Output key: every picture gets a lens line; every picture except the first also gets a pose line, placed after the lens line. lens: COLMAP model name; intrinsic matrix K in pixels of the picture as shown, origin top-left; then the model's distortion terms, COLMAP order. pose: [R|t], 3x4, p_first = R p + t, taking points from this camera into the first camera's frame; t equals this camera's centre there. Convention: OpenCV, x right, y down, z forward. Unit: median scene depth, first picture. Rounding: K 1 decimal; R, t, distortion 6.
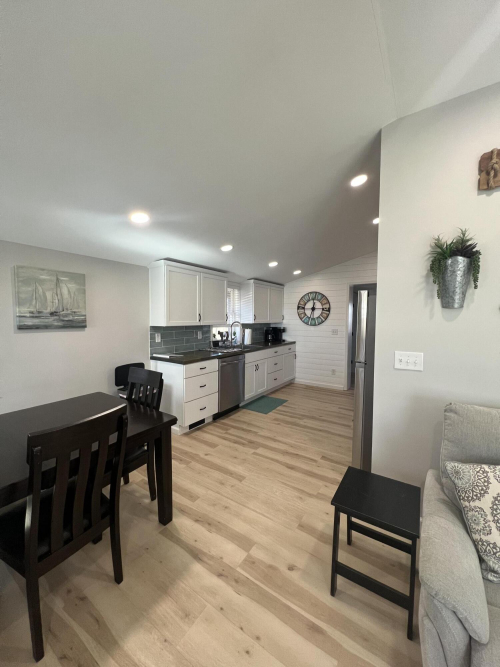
lens RADIAL K [[265.8, 0, 249.2], [0, 265.8, 334.2], [0, 0, 1]] dist [-0.001525, 0.000849]
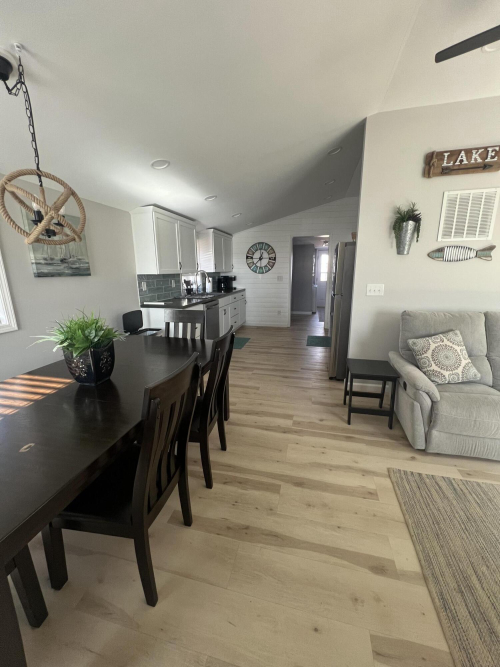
lens RADIAL K [[265.8, 0, 249.4], [0, 265.8, 333.7], [0, 0, 1]] dist [-0.001525, 0.000849]
pose [[0.940141, -0.093409, 0.327734, -0.326532], [0.035403, 0.983269, 0.178686, 0.025504], [-0.338942, -0.156388, 0.927718, -0.119896]]
